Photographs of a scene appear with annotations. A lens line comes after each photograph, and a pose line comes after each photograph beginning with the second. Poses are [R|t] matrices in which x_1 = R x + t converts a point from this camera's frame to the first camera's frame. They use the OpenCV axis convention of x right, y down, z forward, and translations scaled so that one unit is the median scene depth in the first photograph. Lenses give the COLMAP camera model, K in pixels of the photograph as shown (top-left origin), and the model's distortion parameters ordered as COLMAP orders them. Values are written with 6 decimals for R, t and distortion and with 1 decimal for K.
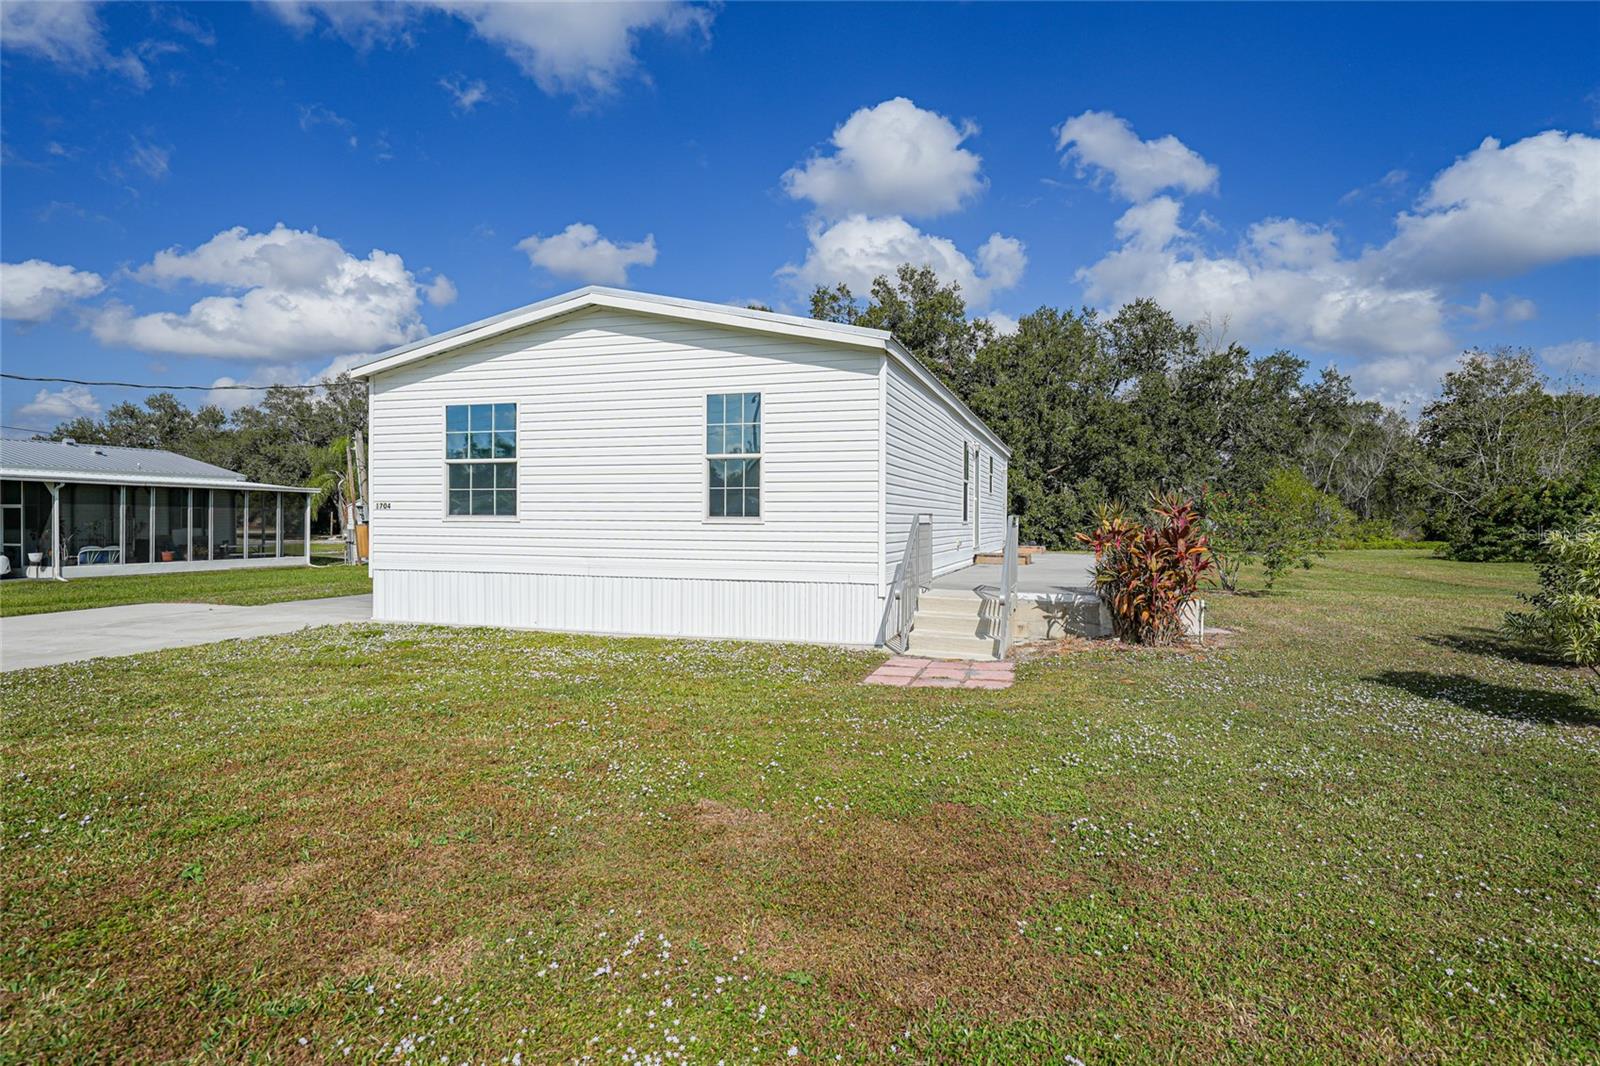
lens RADIAL K [[850.5, 0, 790.2], [0, 850.5, 527.1], [0, 0, 1]] dist [0.001057, 0.000337]
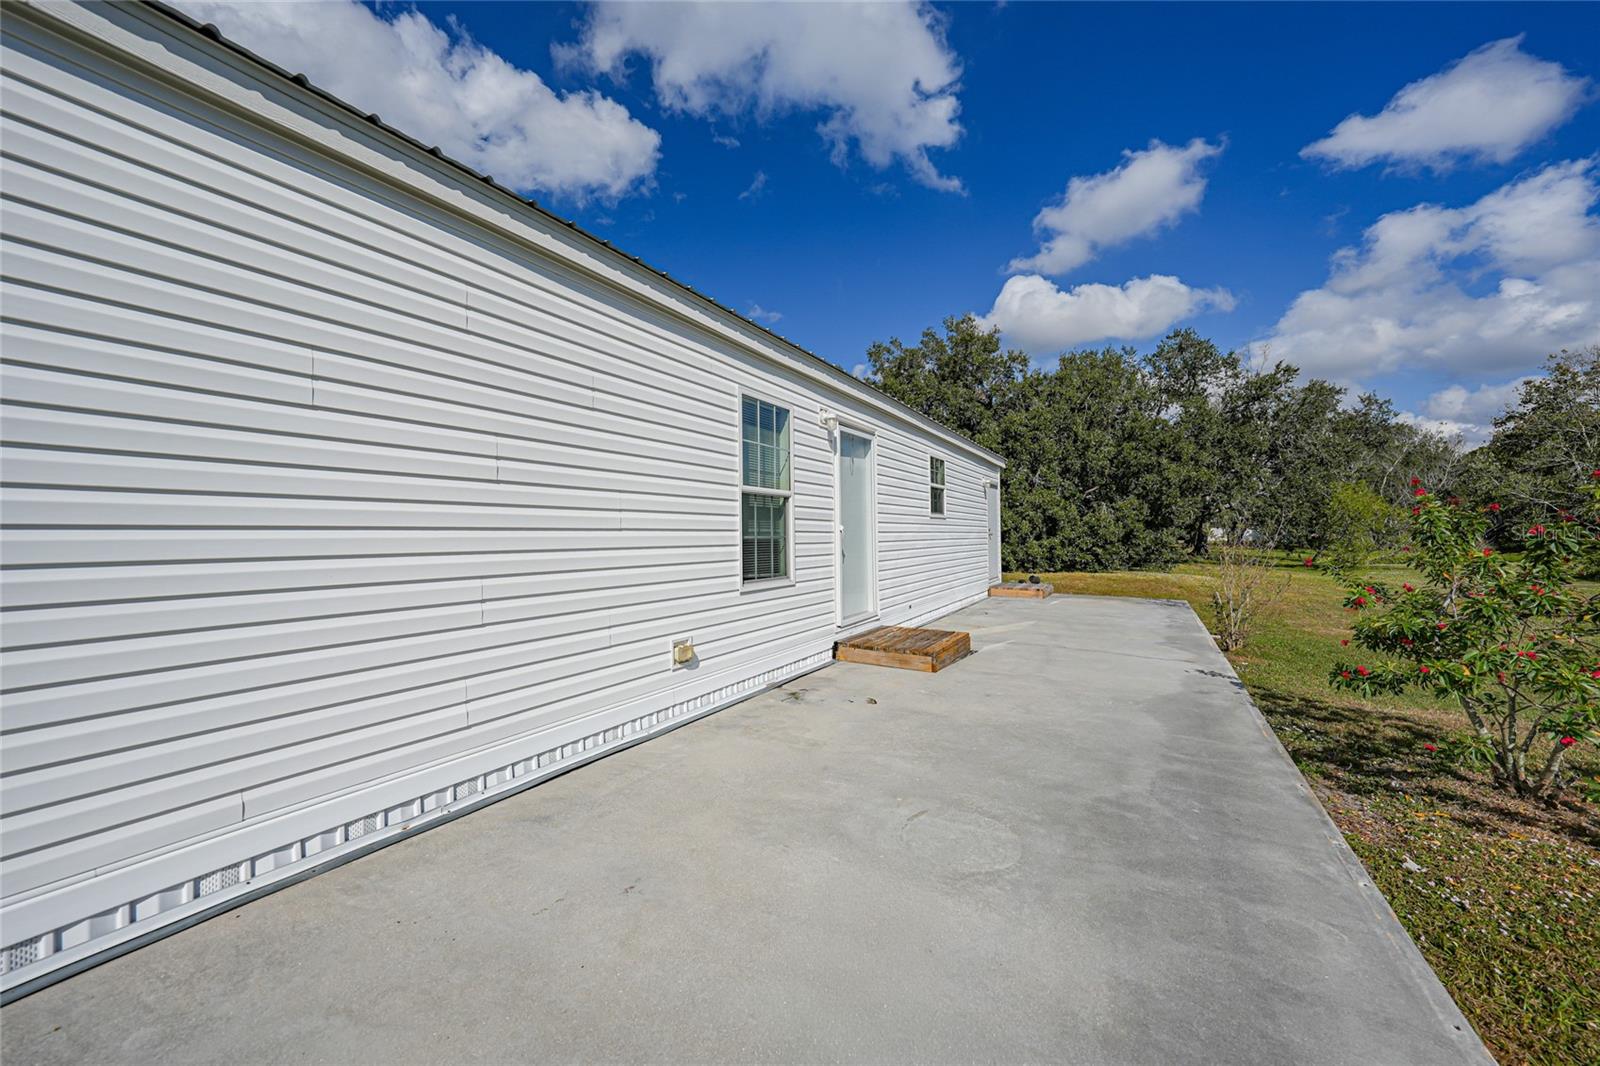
lens RADIAL K [[578.2, 0, 794.8], [0, 578.2, 526.4], [0, 0, 1]] dist [-0.012062, 0.000543]
pose [[0.979558, -0.018046, -0.200353, 0.091589], [0.013137, 0.999581, -0.025805, -0.009216], [0.200734, 0.022646, 0.979384, 0.234295]]
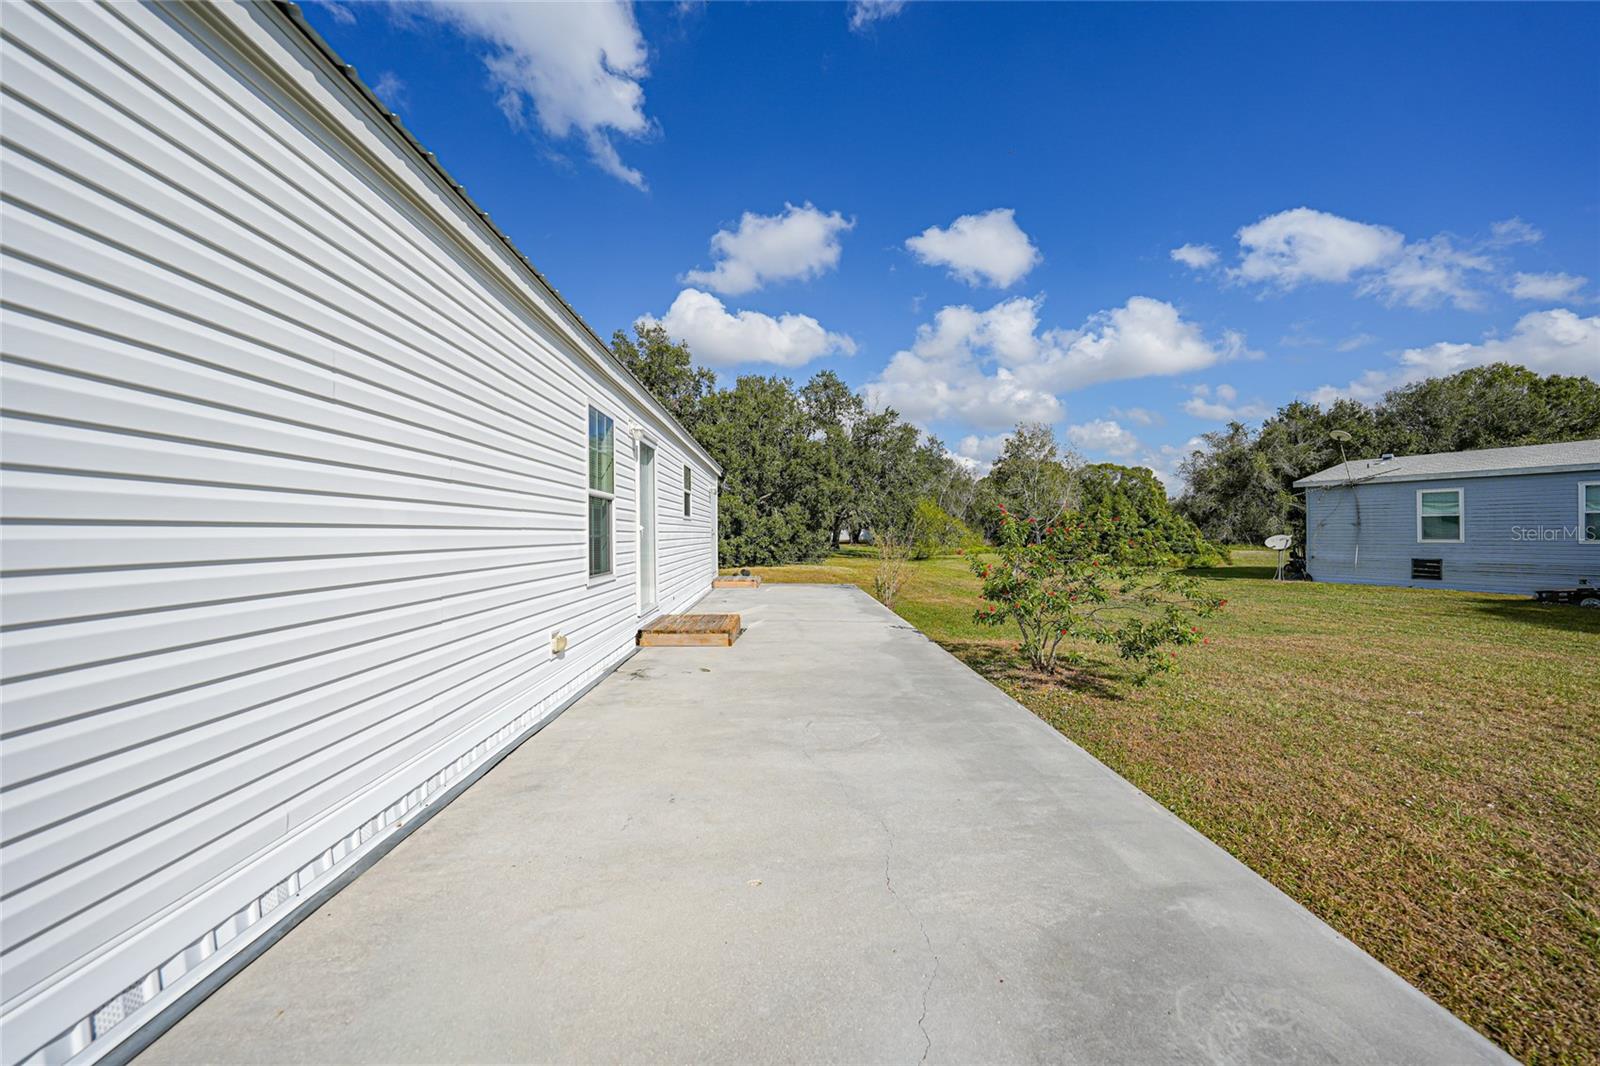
lens RADIAL K [[563.9, 0, 809.9], [0, 563.9, 555.6], [0, 0, 1]] dist [-0.000149, 0.000028]
pose [[0.927854, -0.025249, 0.372089, 0.064782], [0.013497, 0.999325, 0.034156, -0.009511], [-0.372700, -0.026670, 0.927568, 0.218839]]
